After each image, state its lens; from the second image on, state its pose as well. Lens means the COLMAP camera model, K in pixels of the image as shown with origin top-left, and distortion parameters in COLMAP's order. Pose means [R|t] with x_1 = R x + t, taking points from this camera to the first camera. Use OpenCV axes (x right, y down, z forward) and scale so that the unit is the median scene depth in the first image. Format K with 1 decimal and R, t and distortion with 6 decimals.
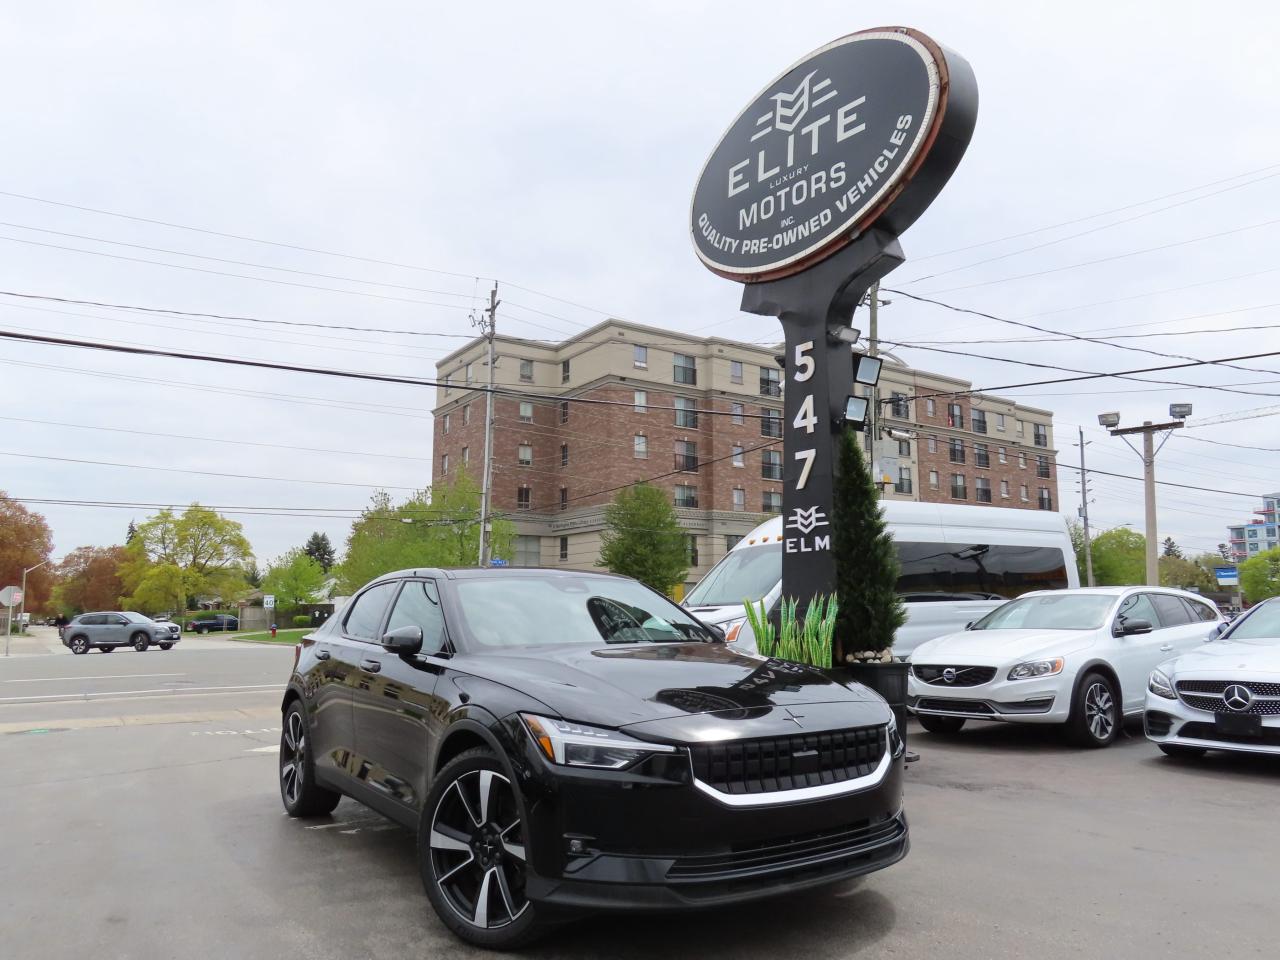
lens RADIAL K [[922.9, 0, 638.4], [0, 922.9, 479.6], [0, 0, 1]] dist [-0.013851, 0.011712]
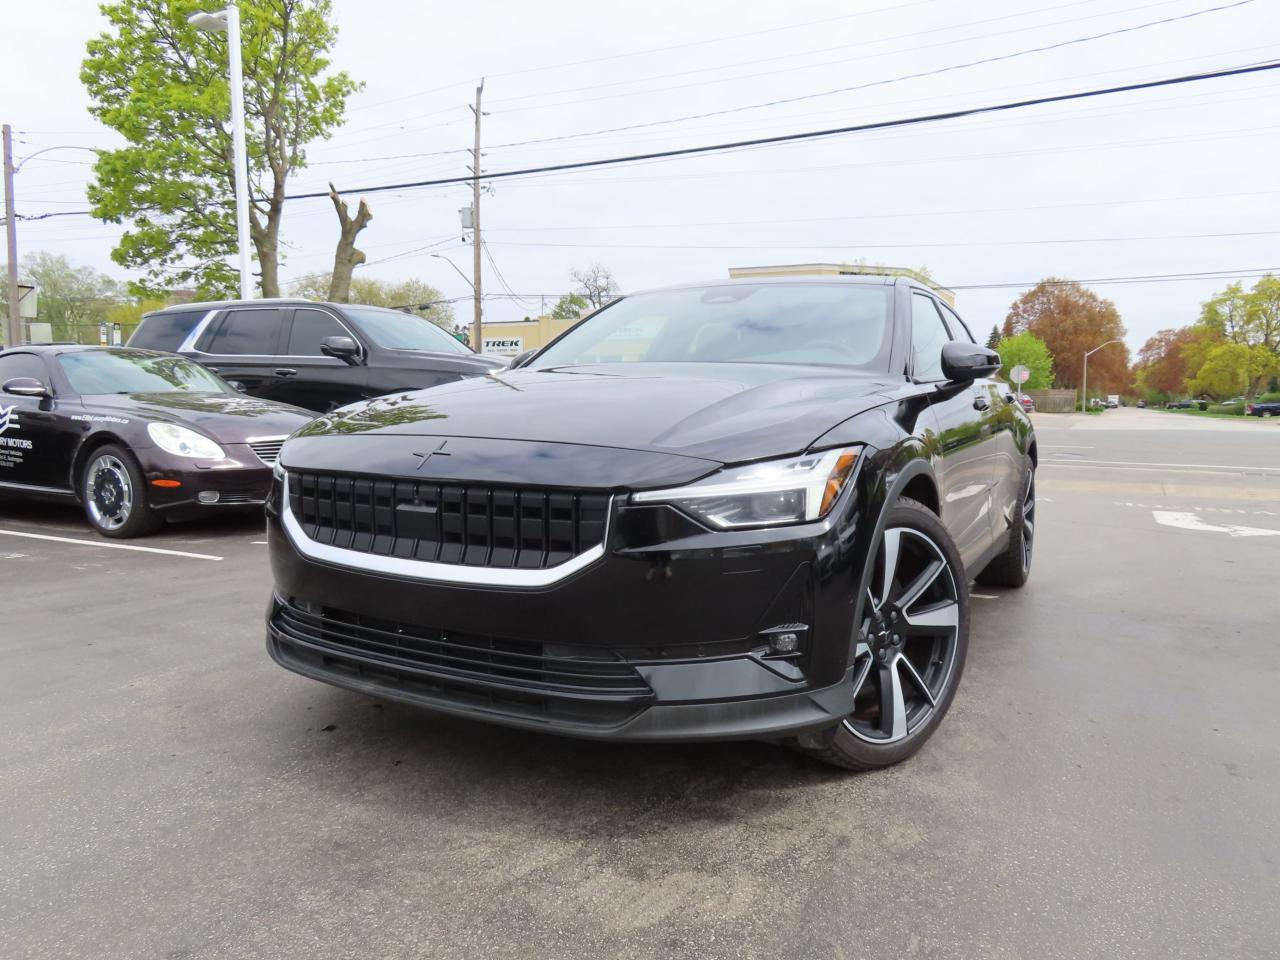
lens RADIAL K [[922.9, 0, 641.9], [0, 922.9, 470.8], [0, 0, 1]] dist [-0.013851, 0.011712]
pose [[0.470069, 0.083852, -0.878638, 0.334756], [0.112445, 0.981676, 0.153843, 0.079979], [0.875438, -0.171115, 0.452027, 0.355135]]
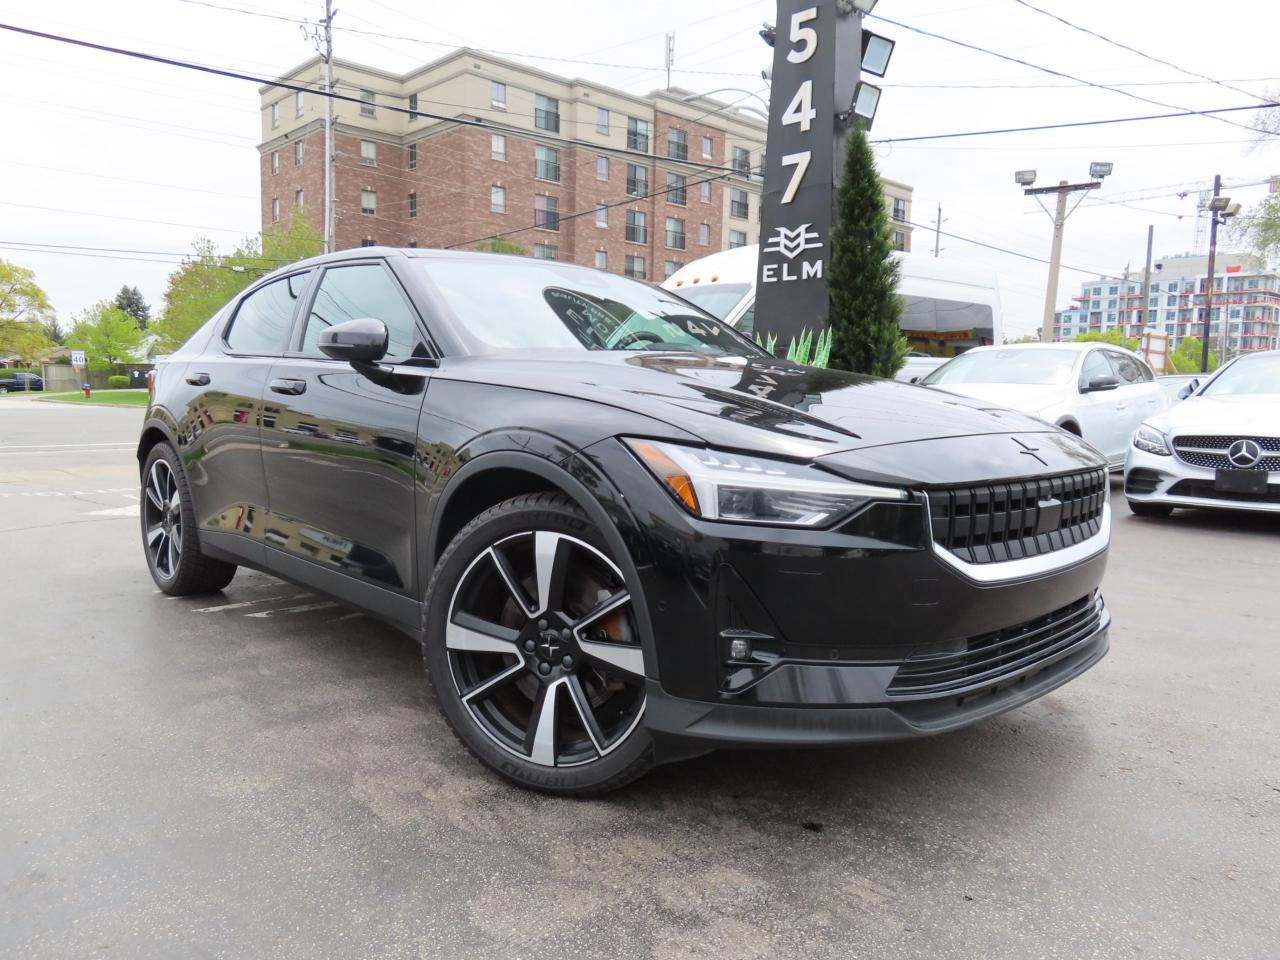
lens RADIAL K [[922.9, 0, 640.8], [0, 922.9, 483.2], [0, 0, 1]] dist [-0.013851, 0.011712]
pose [[0.985571, 0.000991, 0.169262, -0.089775], [-0.042959, 0.968705, 0.244470, 0.056734], [-0.163723, -0.248214, 0.954769, 0.177510]]
